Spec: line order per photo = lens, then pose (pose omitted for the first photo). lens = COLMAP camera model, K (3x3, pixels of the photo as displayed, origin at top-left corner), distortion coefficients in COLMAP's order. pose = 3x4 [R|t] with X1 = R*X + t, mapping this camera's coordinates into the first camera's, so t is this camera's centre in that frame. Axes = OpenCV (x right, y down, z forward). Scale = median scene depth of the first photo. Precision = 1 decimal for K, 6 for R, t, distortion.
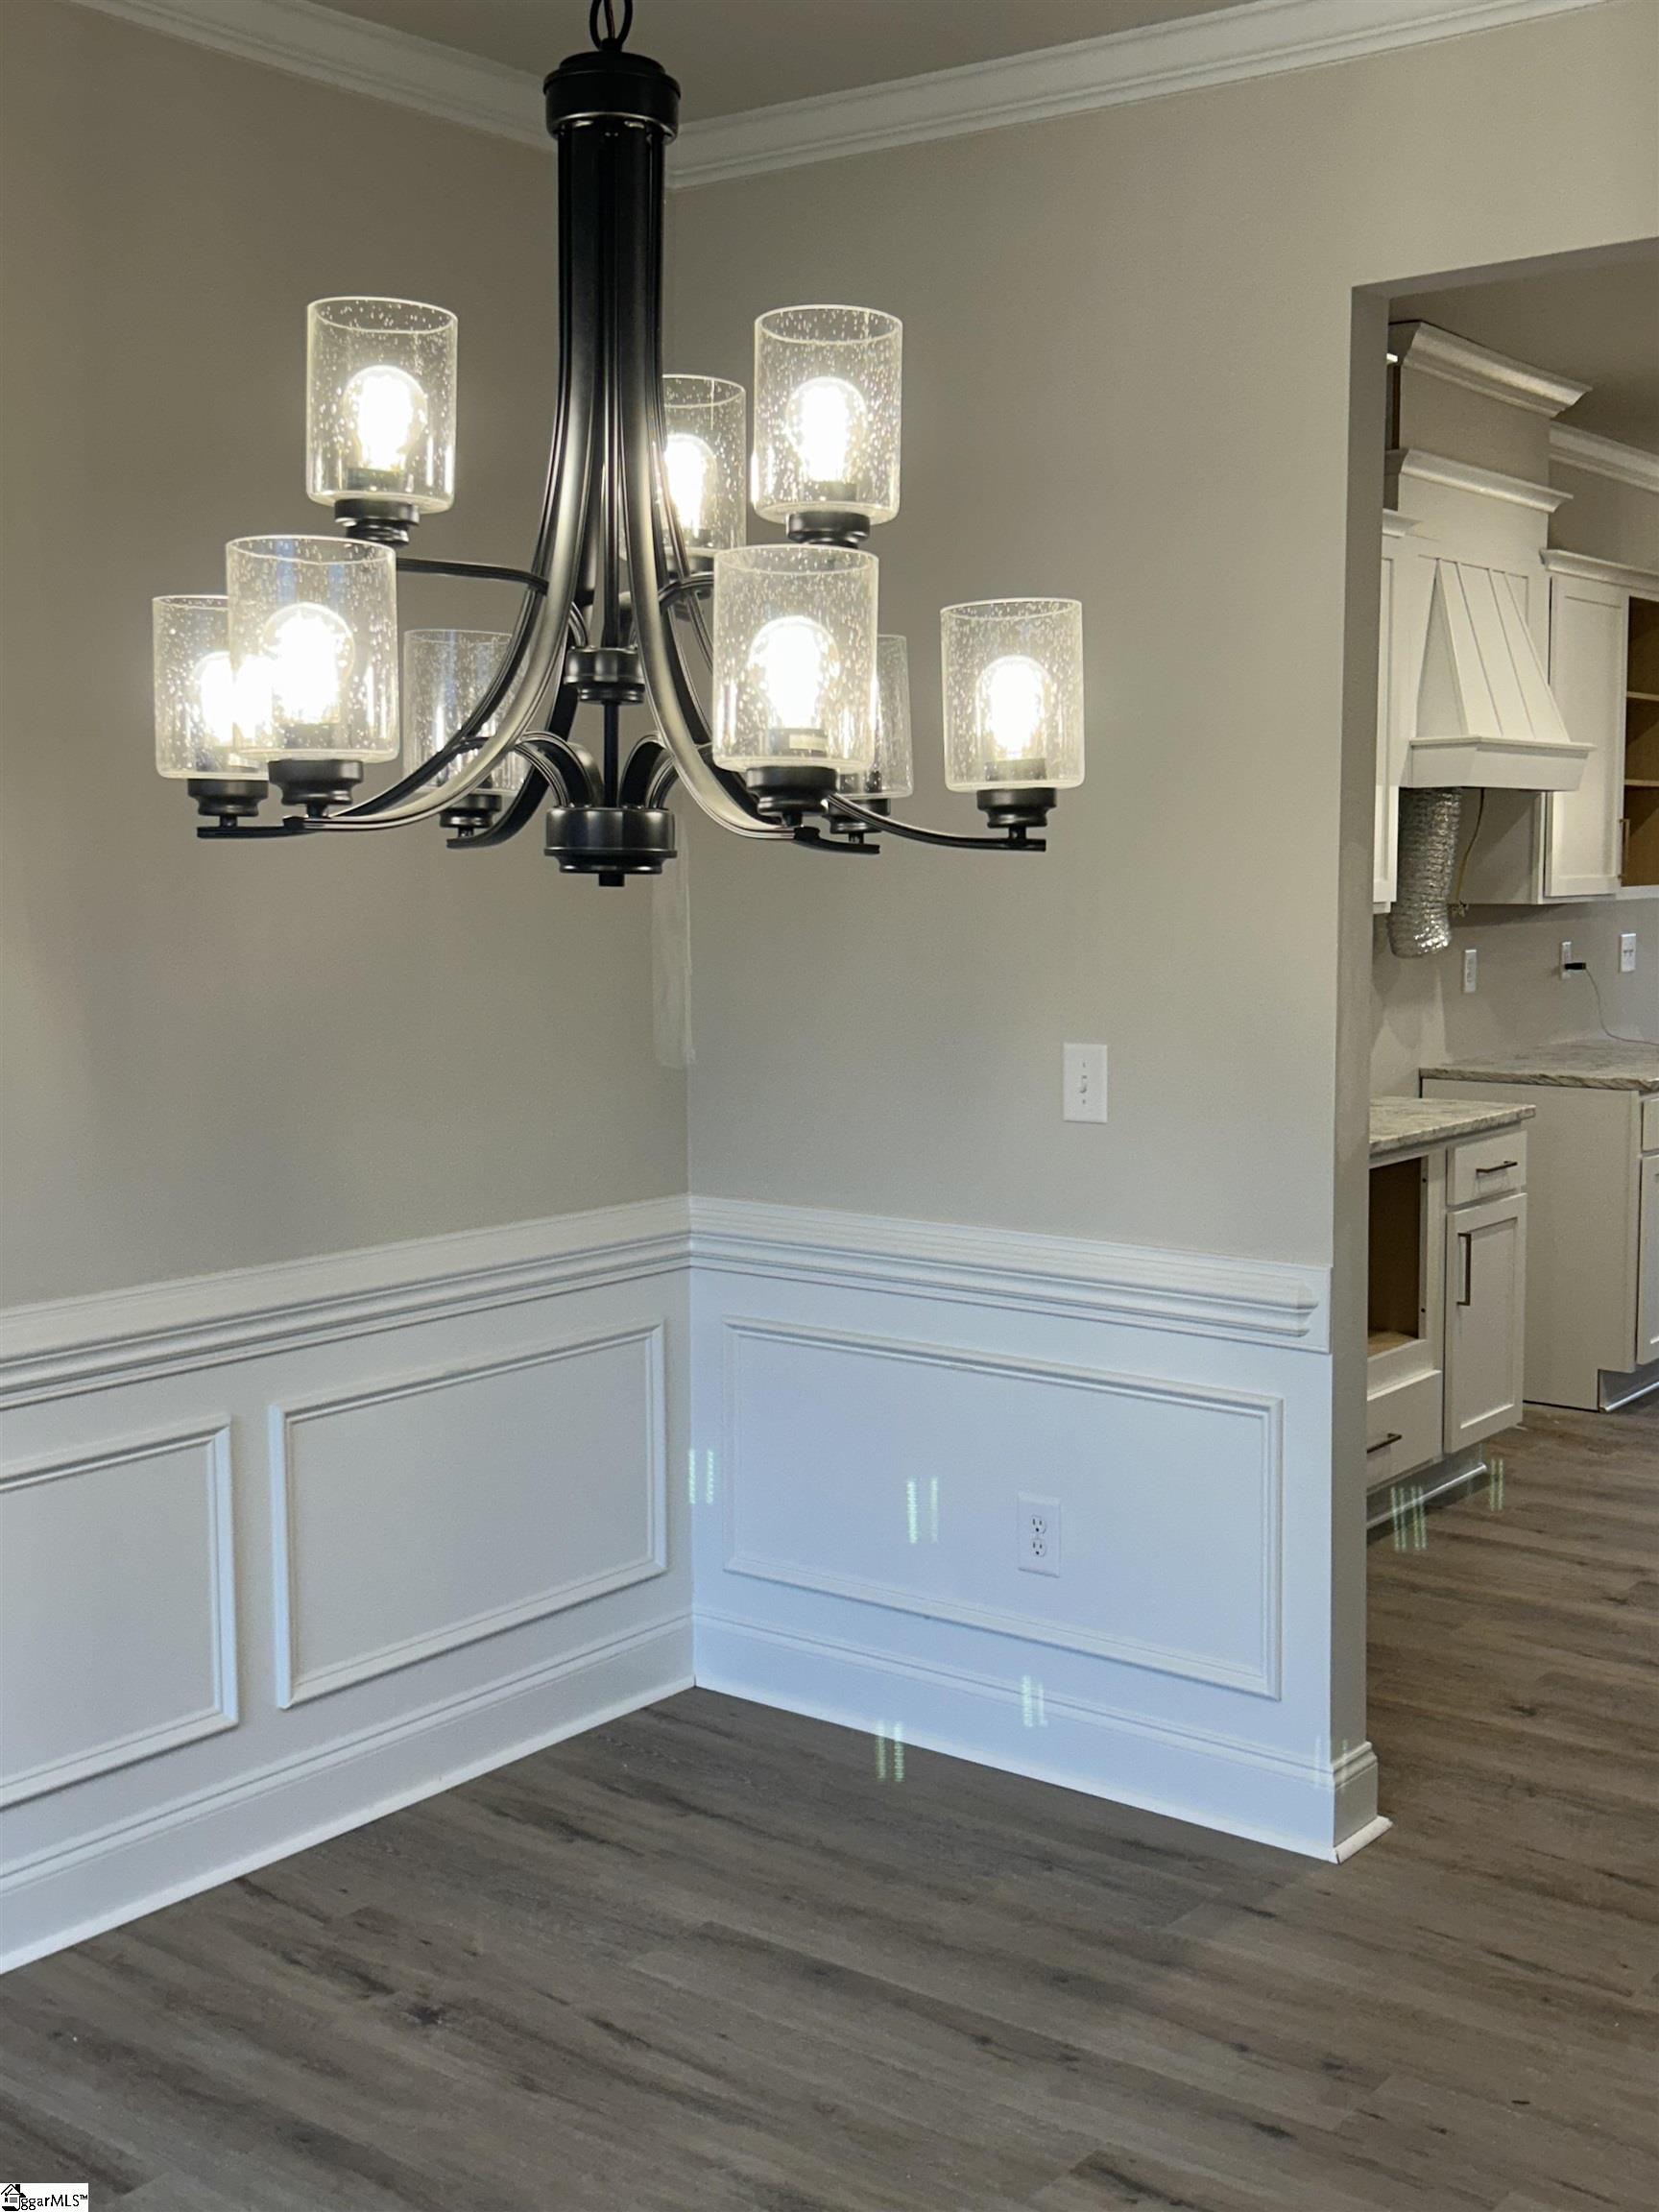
lens RADIAL K [[2493.6, 0, 829.5], [0, 2493.6, 1106.0], [0, 0, 1]] dist [0.239949, -0.823443]
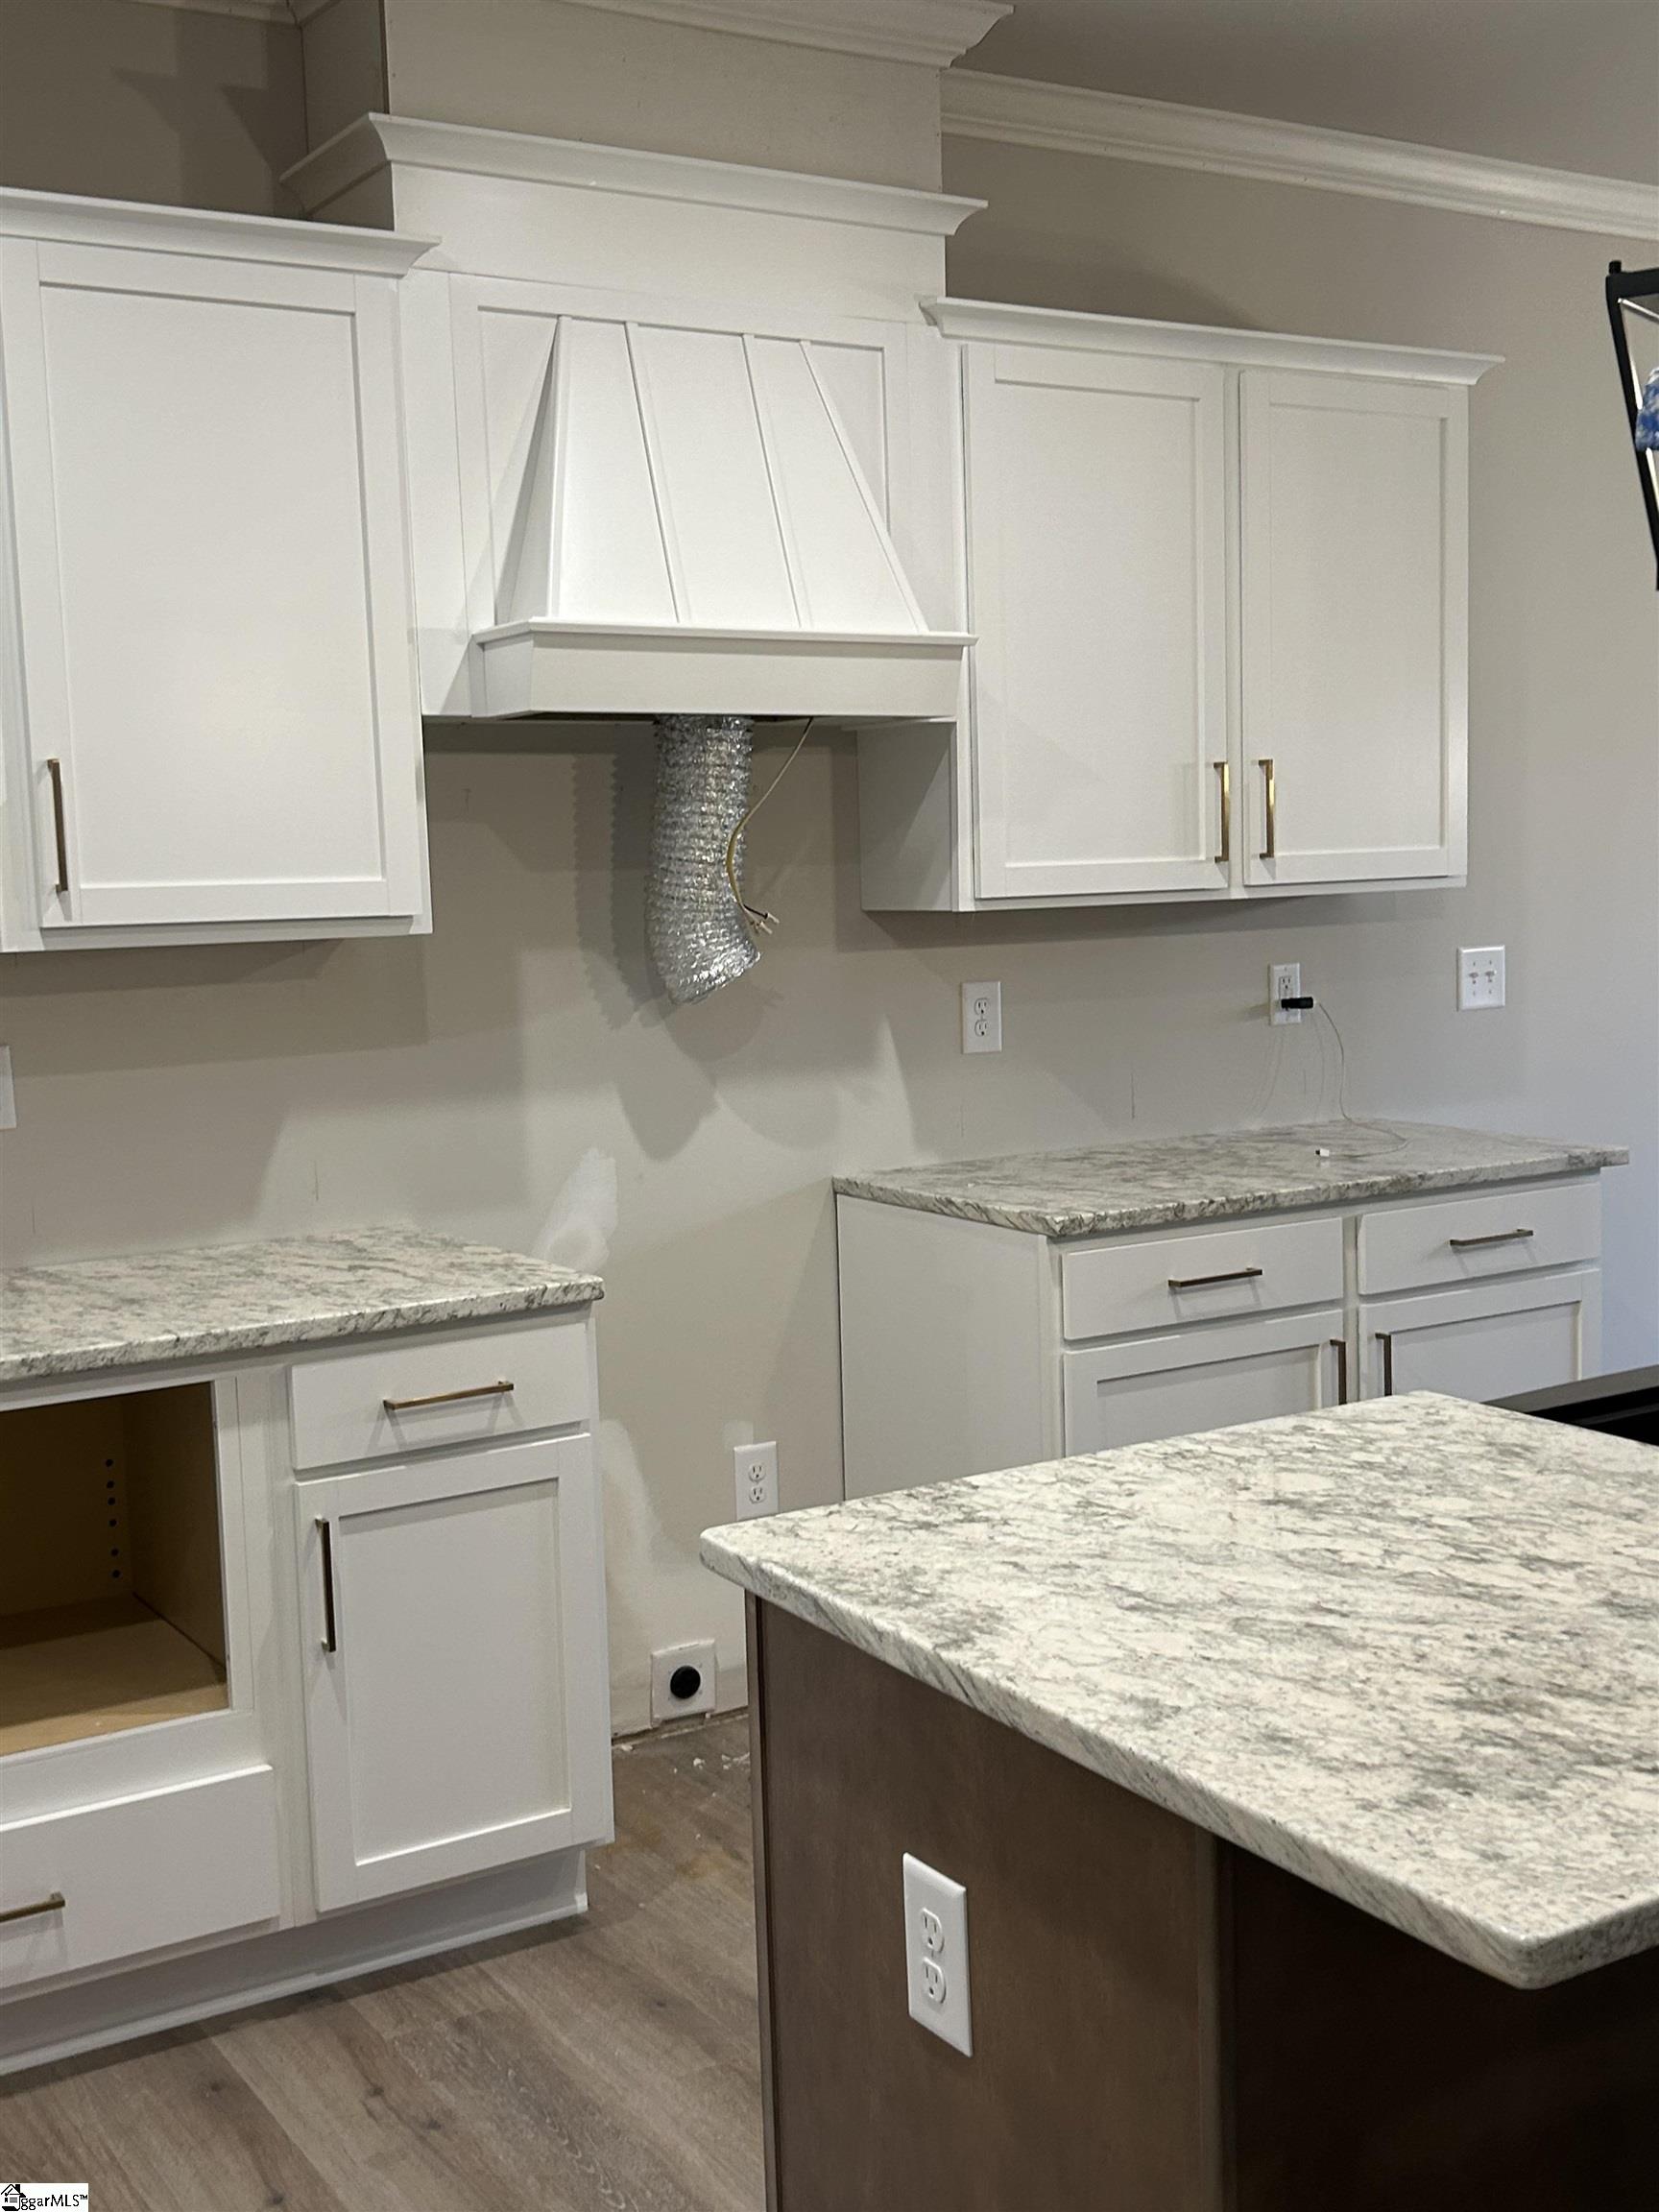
lens RADIAL K [[2493.6, 0, 829.5], [0, 2493.6, 1106.0], [0, 0, 1]] dist [0.239949, -0.823443]
pose [[0.935866, 0.011939, -0.352154, 0.466657], [-0.010598, 0.999927, 0.005734, -0.037686], [0.352197, -0.001634, 0.935924, 0.448707]]
